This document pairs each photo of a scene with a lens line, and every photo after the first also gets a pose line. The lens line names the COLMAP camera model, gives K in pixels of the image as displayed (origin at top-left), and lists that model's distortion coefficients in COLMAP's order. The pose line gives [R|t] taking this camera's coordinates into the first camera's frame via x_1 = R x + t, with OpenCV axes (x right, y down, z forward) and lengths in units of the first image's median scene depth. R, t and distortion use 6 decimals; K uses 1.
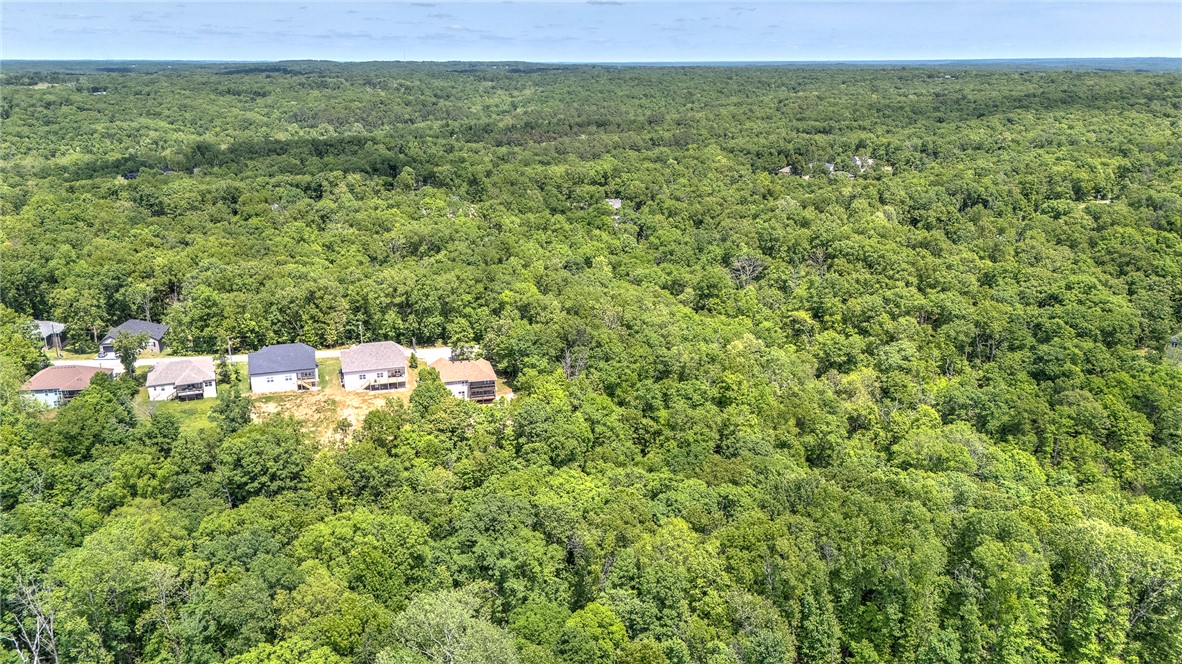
lens RADIAL K [[864.0, 0, 593.5], [0, 864.0, 330.7], [0, 0, 1]] dist [0.042297, -0.037751]
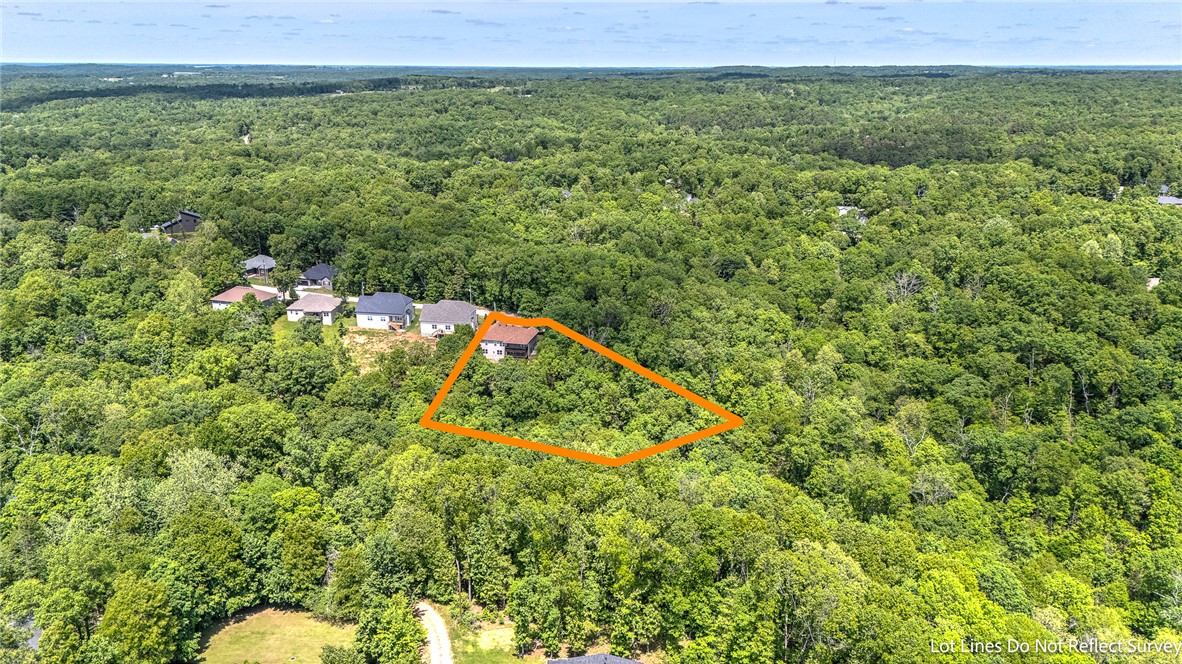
lens RADIAL K [[864.0, 0, 591.1], [0, 864.0, 333.2], [0, 0, 1]] dist [0.042297, -0.037751]
pose [[0.886267, 0.136514, -0.442600, 0.099315], [-0.137777, 0.990025, 0.029473, -0.000770], [0.442208, 0.034859, 0.896235, 0.002018]]
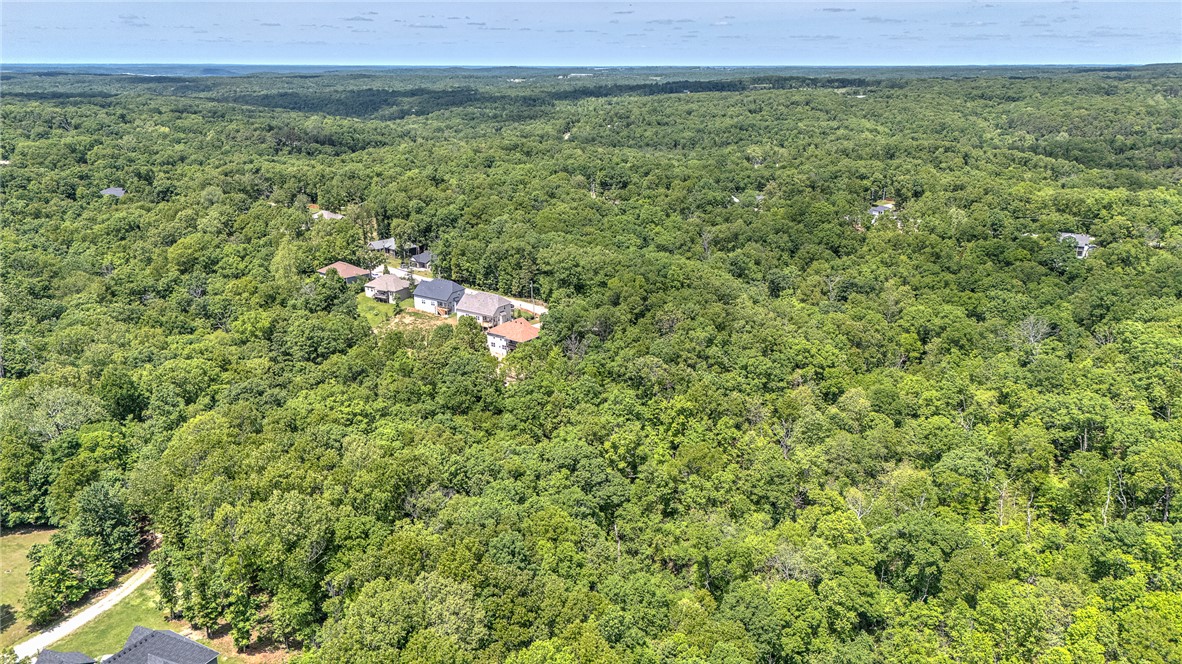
lens RADIAL K [[864.0, 0, 590.0], [0, 864.0, 333.9], [0, 0, 1]] dist [0.042297, -0.037751]
pose [[0.616198, 0.230446, -0.753123, 0.170545], [-0.231500, 0.966991, 0.106475, -0.020624], [0.752800, 0.108738, 0.649206, 0.067263]]
